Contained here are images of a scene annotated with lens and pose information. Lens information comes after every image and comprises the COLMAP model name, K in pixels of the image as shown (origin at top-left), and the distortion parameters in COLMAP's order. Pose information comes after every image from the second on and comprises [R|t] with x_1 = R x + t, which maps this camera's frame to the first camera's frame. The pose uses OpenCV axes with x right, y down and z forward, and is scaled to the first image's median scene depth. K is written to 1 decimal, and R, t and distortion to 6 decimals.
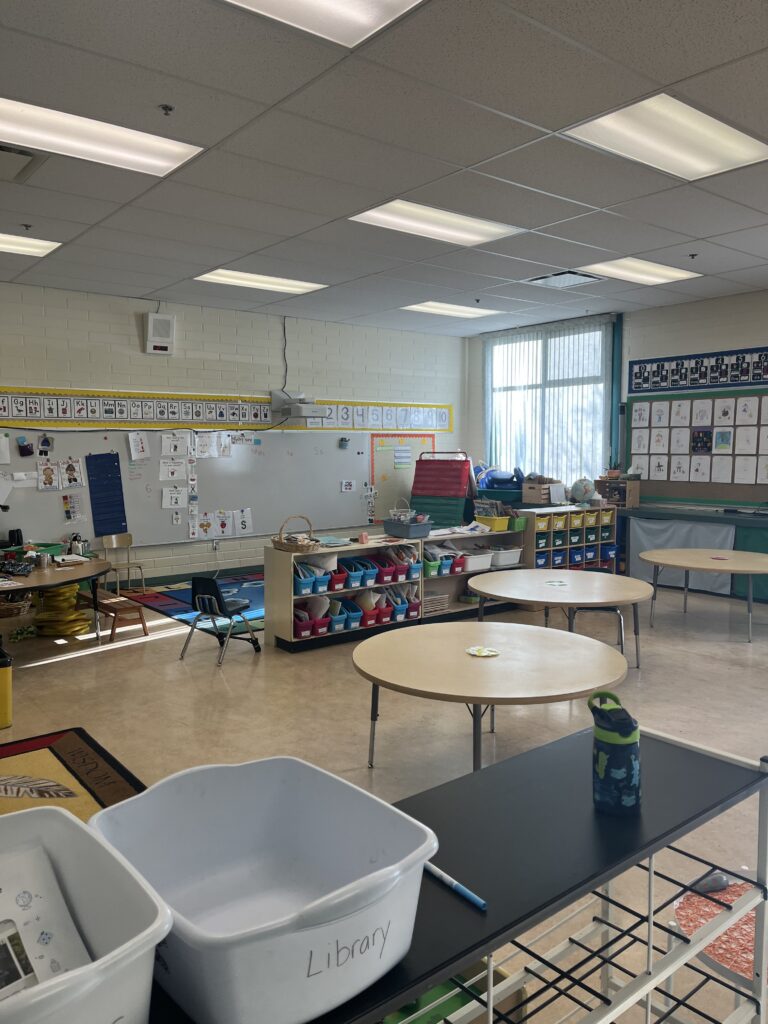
lens RADIAL K [[776.5, 0, 392.0], [0, 776.5, 514.5], [0, 0, 1]] dist [0.045644, -0.013696]
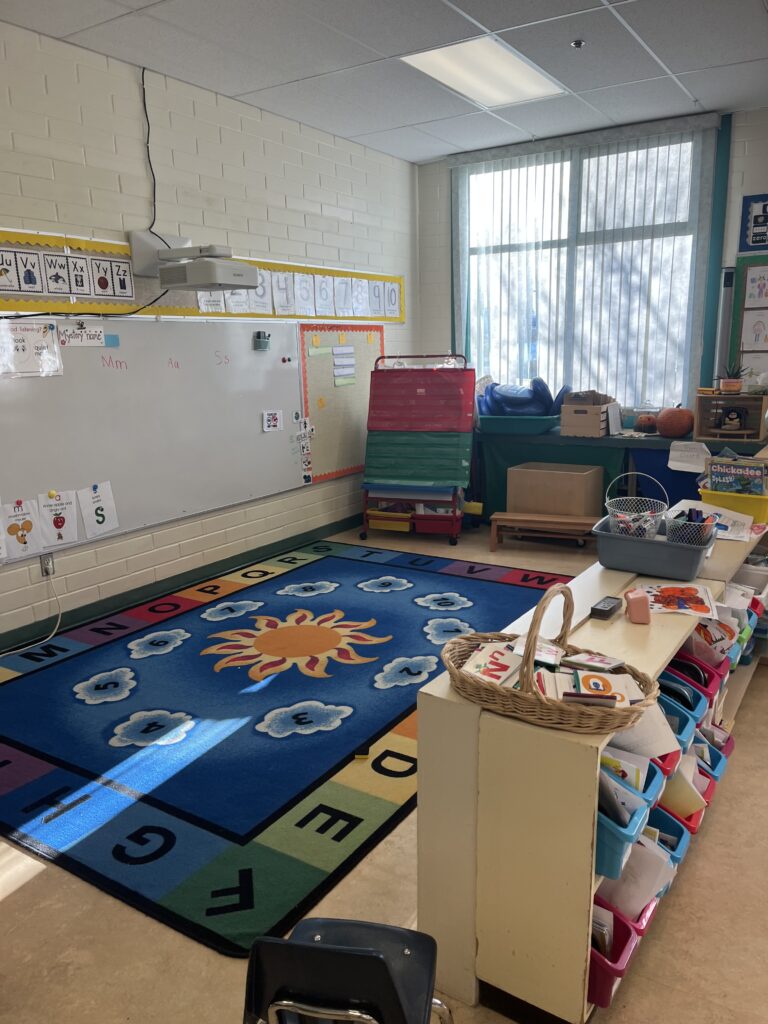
lens RADIAL K [[776.5, 0, 386.0], [0, 776.5, 521.2], [0, 0, 1]] dist [0.045644, -0.013696]
pose [[0.944577, -0.086872, 0.316589, -0.158207], [0.044588, 0.989365, 0.138449, -0.038229], [-0.325249, -0.116660, 0.938405, 0.432524]]
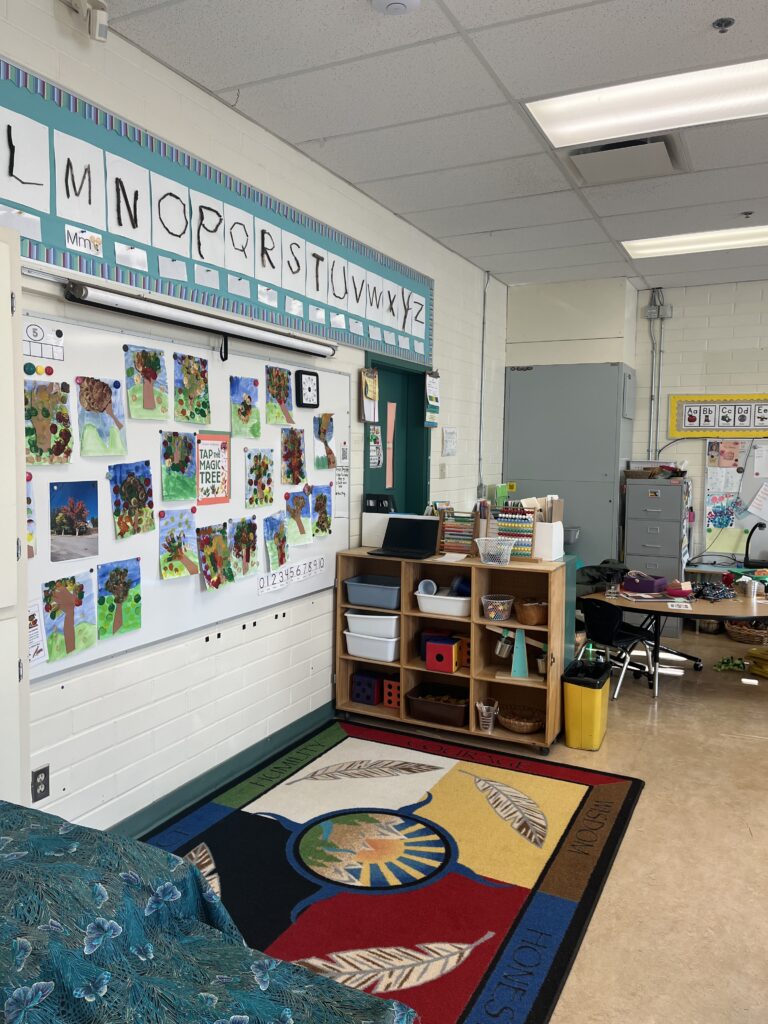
lens RADIAL K [[776.5, 0, 384.8], [0, 776.5, 504.3], [0, 0, 1]] dist [0.045644, -0.013696]
pose [[0.417543, 0.072767, -0.905739, 0.274305], [-0.096400, 0.994710, 0.035475, -0.041912], [0.903529, 0.072501, 0.422349, 0.381829]]
